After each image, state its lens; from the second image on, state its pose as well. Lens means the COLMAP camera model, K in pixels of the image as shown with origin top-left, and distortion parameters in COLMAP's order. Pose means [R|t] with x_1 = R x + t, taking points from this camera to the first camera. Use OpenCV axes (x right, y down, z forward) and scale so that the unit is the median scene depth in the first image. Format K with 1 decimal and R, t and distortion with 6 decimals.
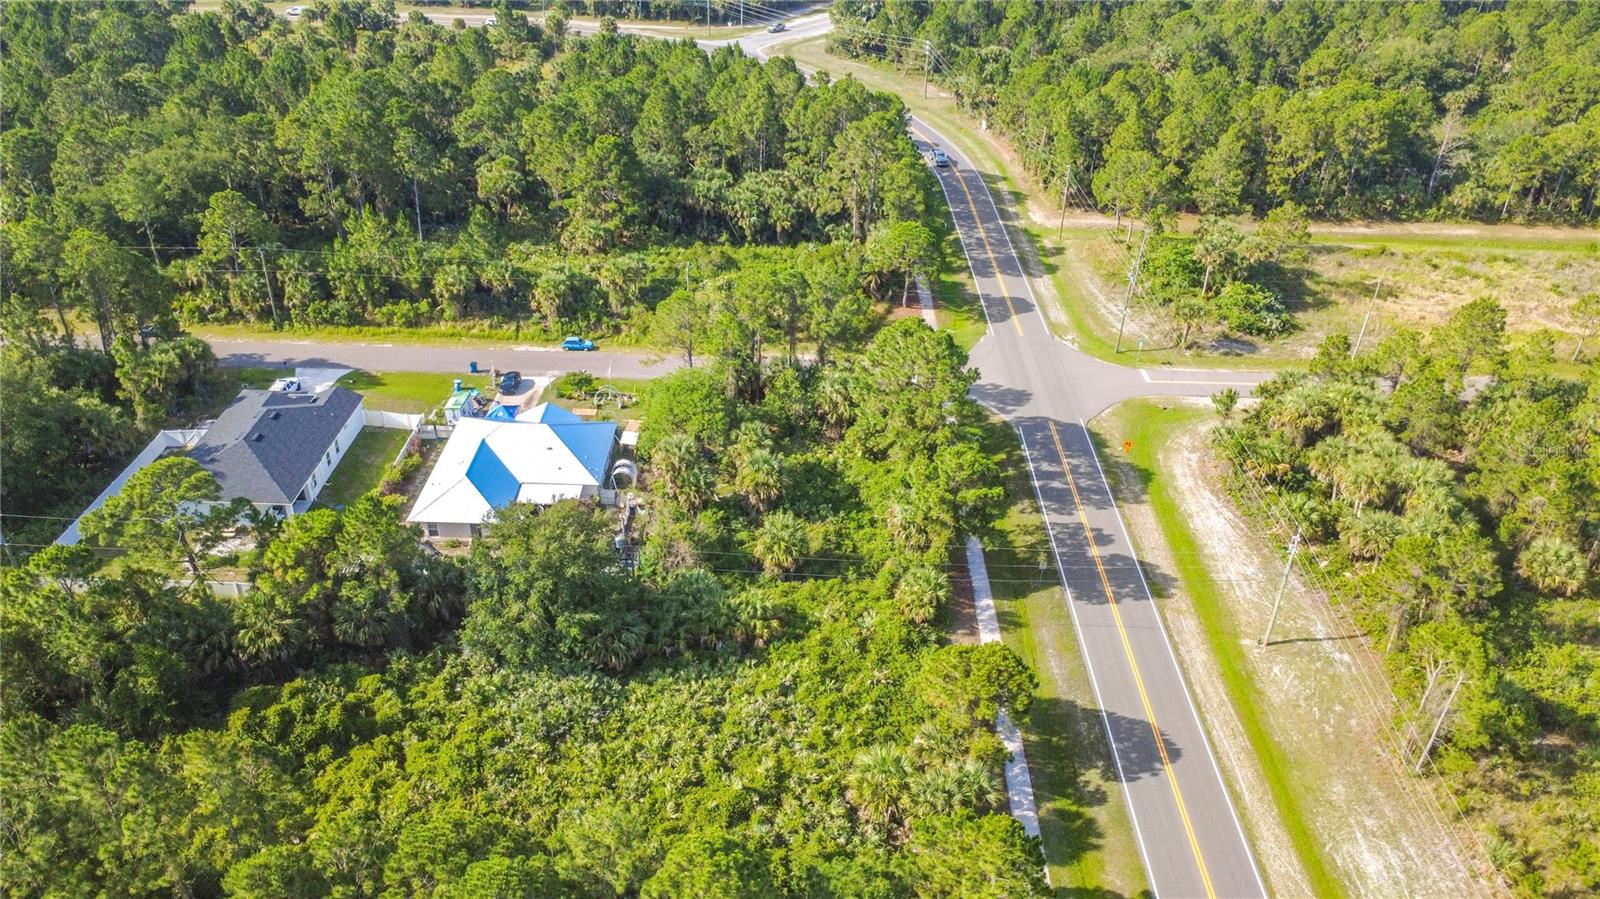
lens RADIAL K [[1163.8, 0, 797.7], [0, 1163.8, 451.7], [0, 0, 1]] dist [0.002214, -0.003185]
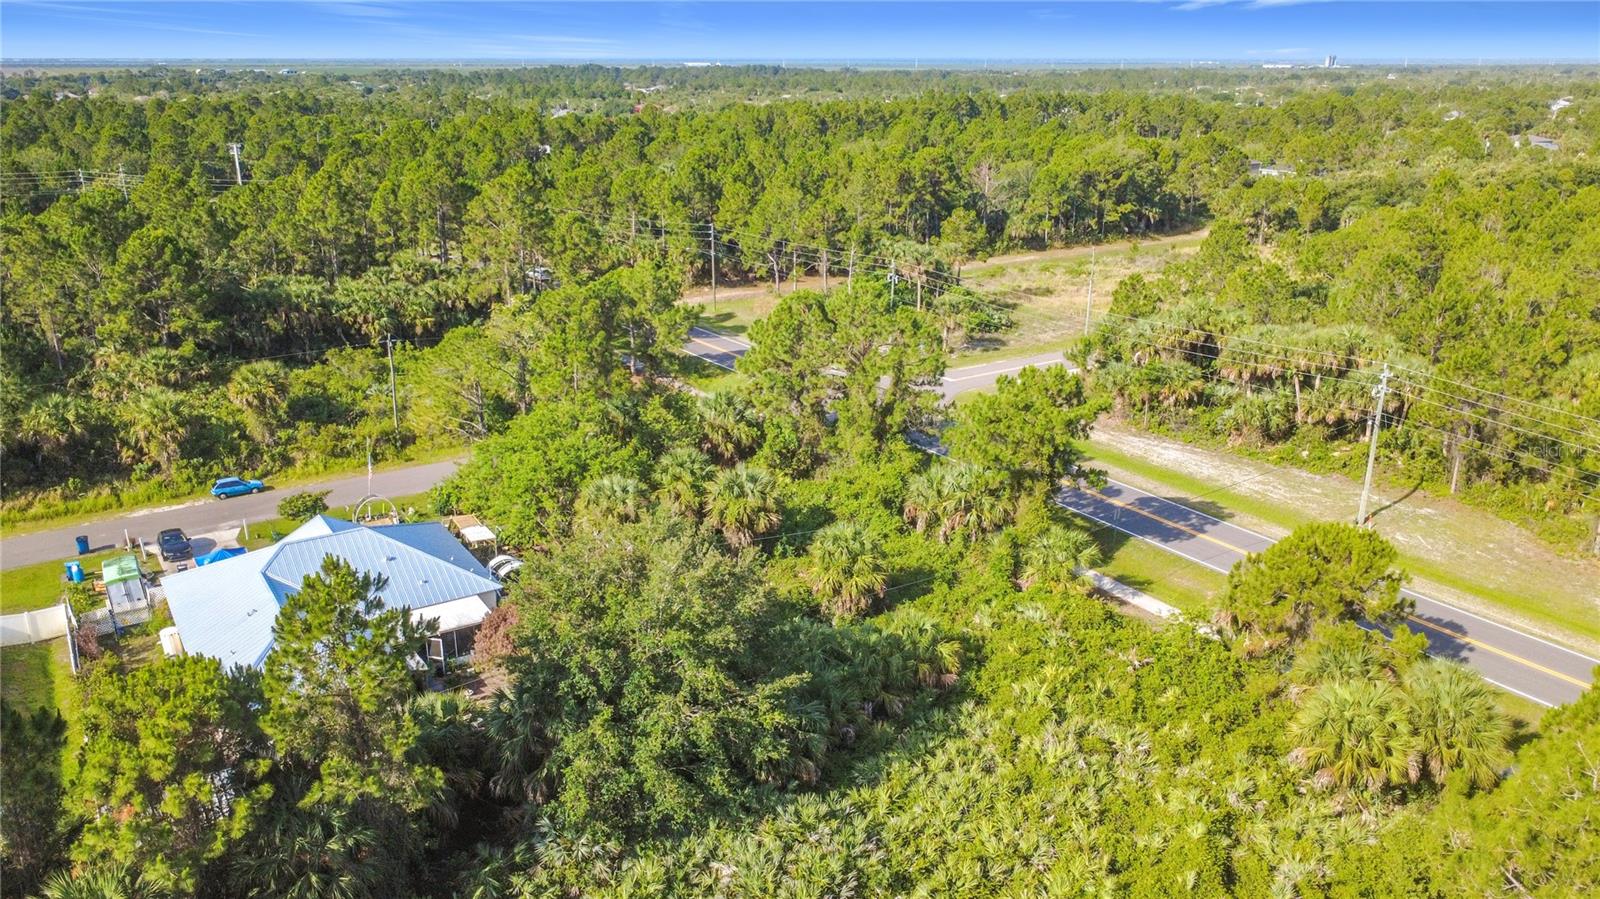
lens RADIAL K [[1188.7, 0, 797.5], [0, 1188.7, 453.1], [0, 0, 1]] dist [0.001085, -0.002398]
pose [[0.826745, -0.201713, 0.525171, -0.269649], [0.311894, 0.941255, -0.129468, 0.068836], [-0.468204, 0.270835, 0.841091, 0.300899]]
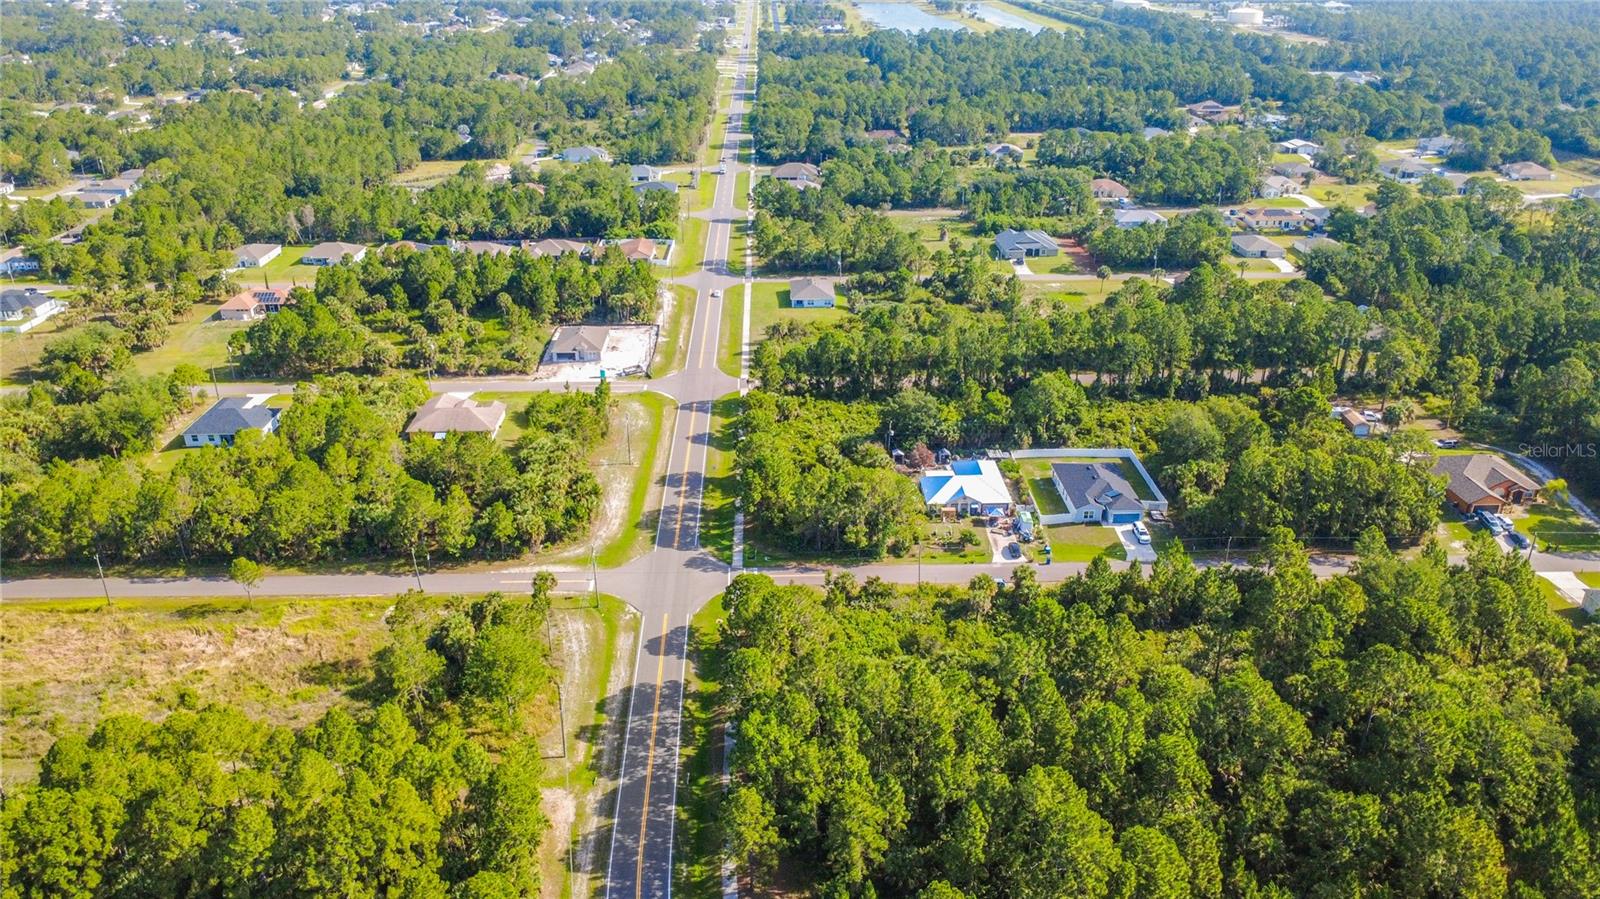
lens RADIAL K [[1163.8, 0, 797.7], [0, 1163.8, 451.7], [0, 0, 1]] dist [0.002214, -0.003185]
pose [[-0.998785, -0.003263, -0.049171, 0.114233], [-0.042510, 0.561776, 0.826196, -1.305808], [0.024927, 0.827283, -0.561233, 1.624127]]
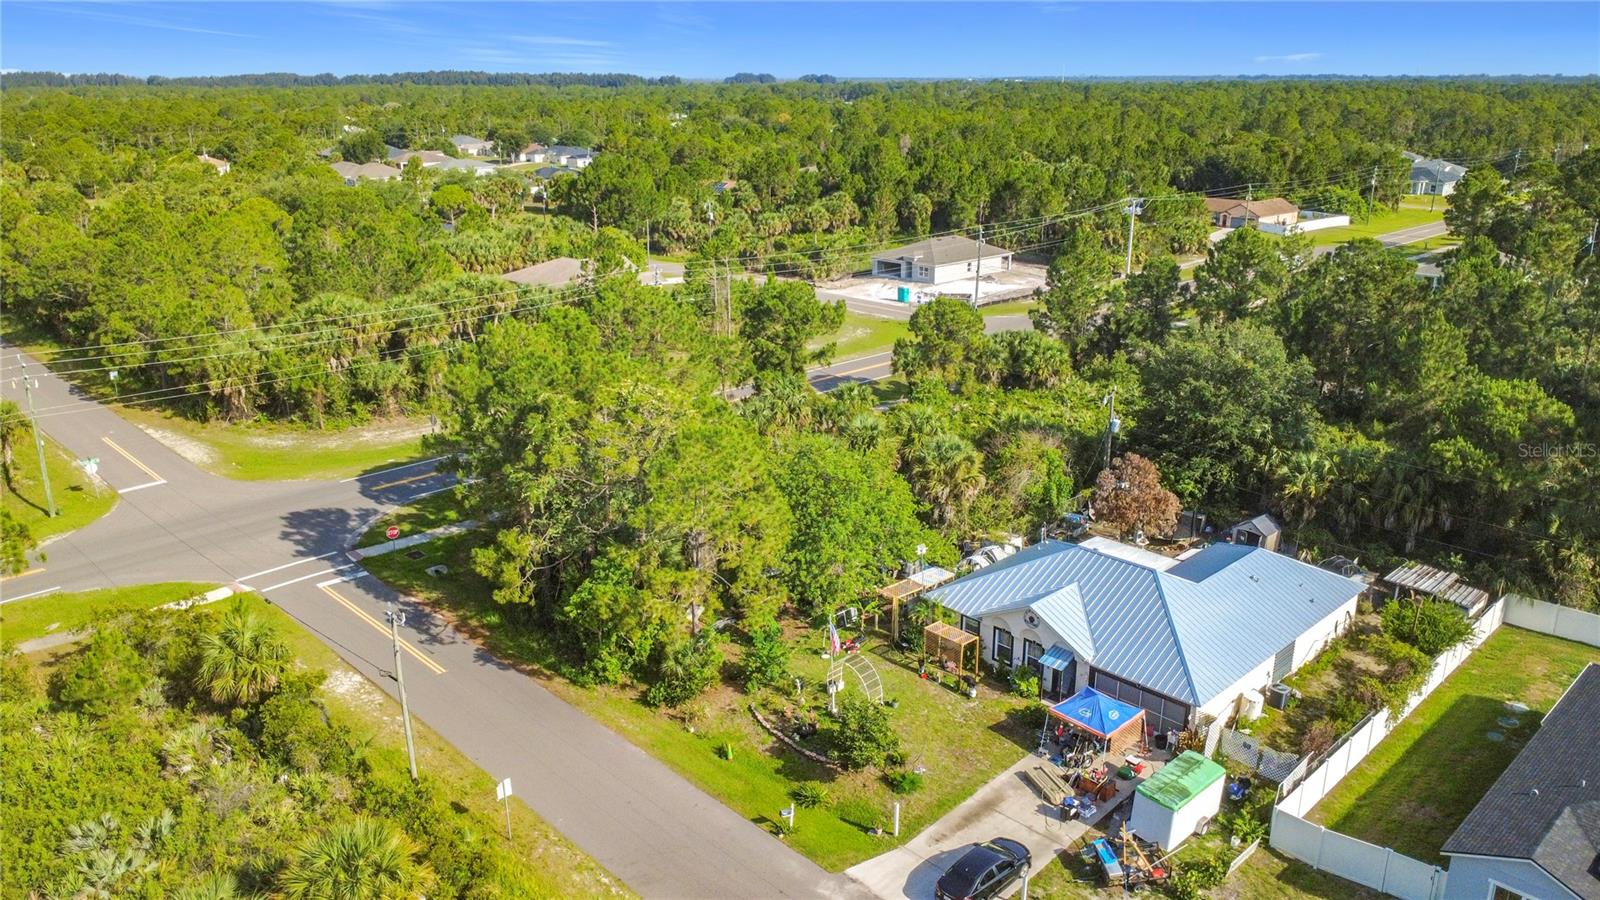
lens RADIAL K [[1182.3, 0, 798.2], [0, 1182.3, 450.6], [0, 0, 1]] dist [0.002021, -0.002106]
pose [[-0.707618, -0.239773, 0.664670, -0.375982], [0.353320, 0.694556, 0.626703, -0.350193], [-0.611917, 0.678307, -0.406764, 1.002648]]
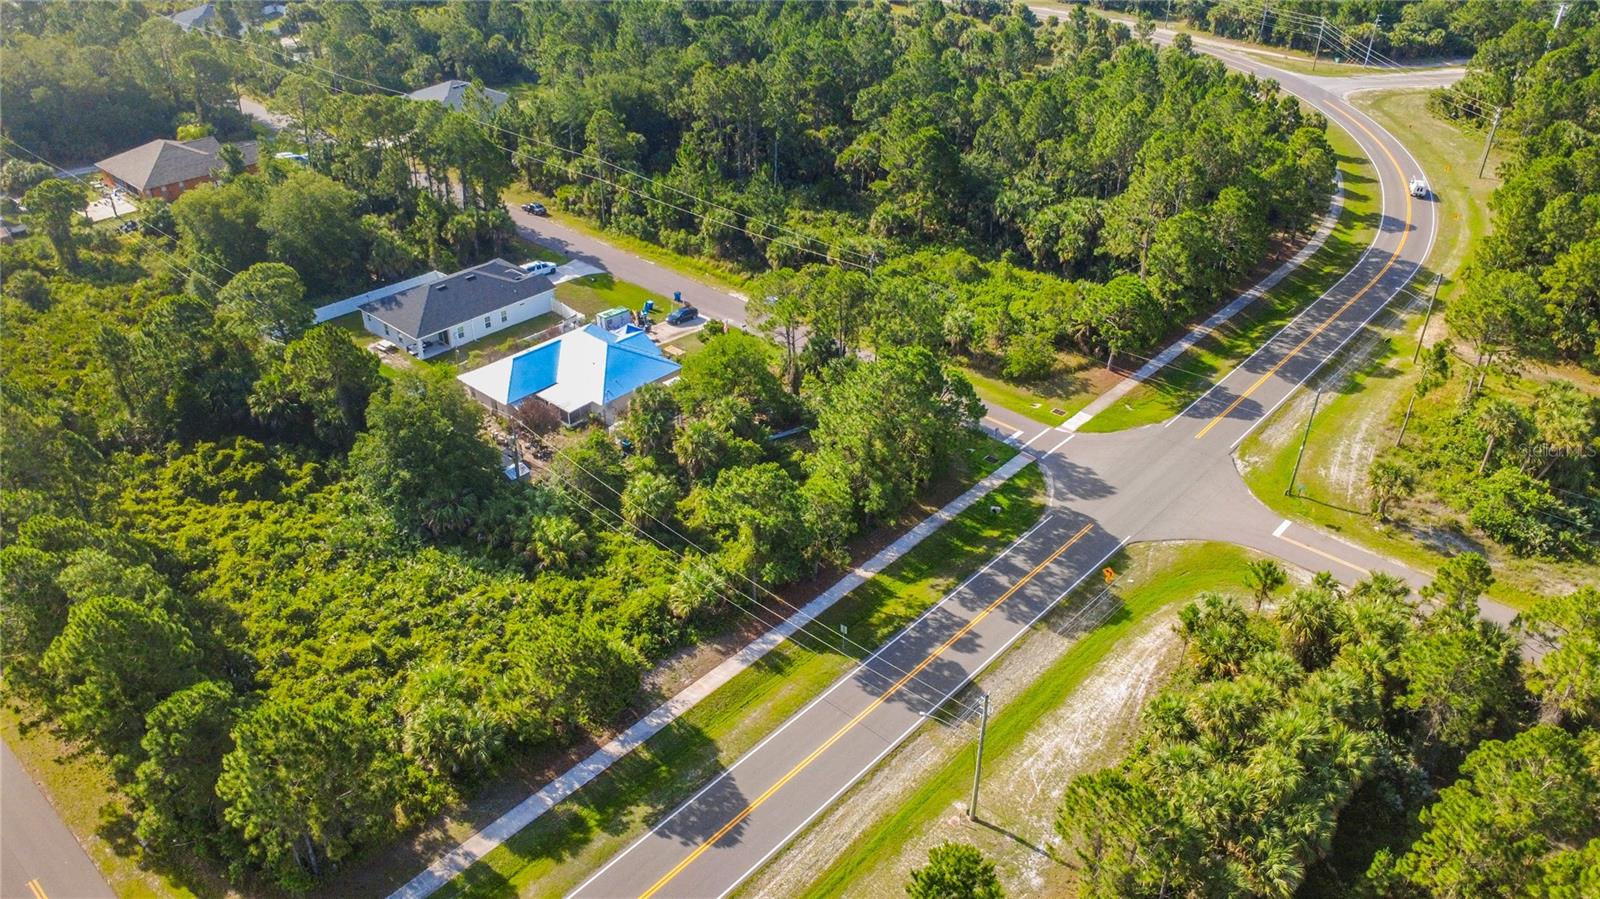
lens RADIAL K [[1163.8, 0, 797.7], [0, 1163.8, 451.7], [0, 0, 1]] dist [0.002214, -0.003185]
pose [[0.751513, 0.333569, -0.569174, 0.471580], [-0.337319, 0.935737, 0.103014, -0.082202], [0.566960, 0.114577, 0.815738, 0.155576]]
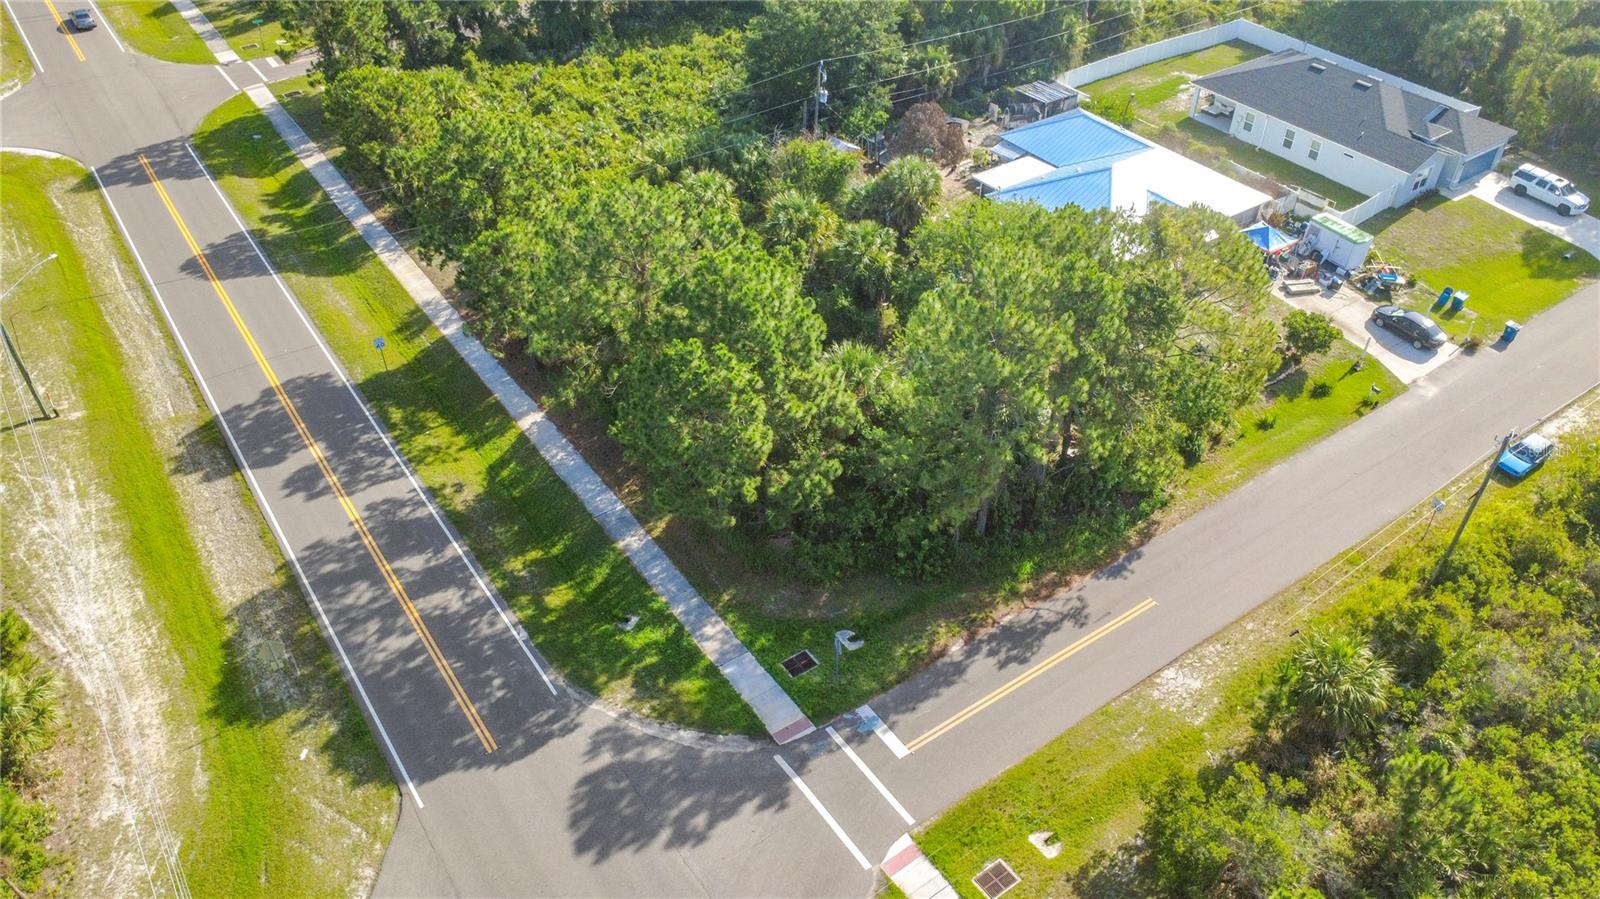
lens RADIAL K [[1163.8, 0, 797.7], [0, 1163.8, 451.7], [0, 0, 1]] dist [0.002214, -0.003185]
pose [[-0.810612, 0.355071, -0.465653, 0.251884], [-0.325008, 0.388674, 0.862150, -0.389201], [0.487112, 0.850210, -0.199663, 0.938124]]
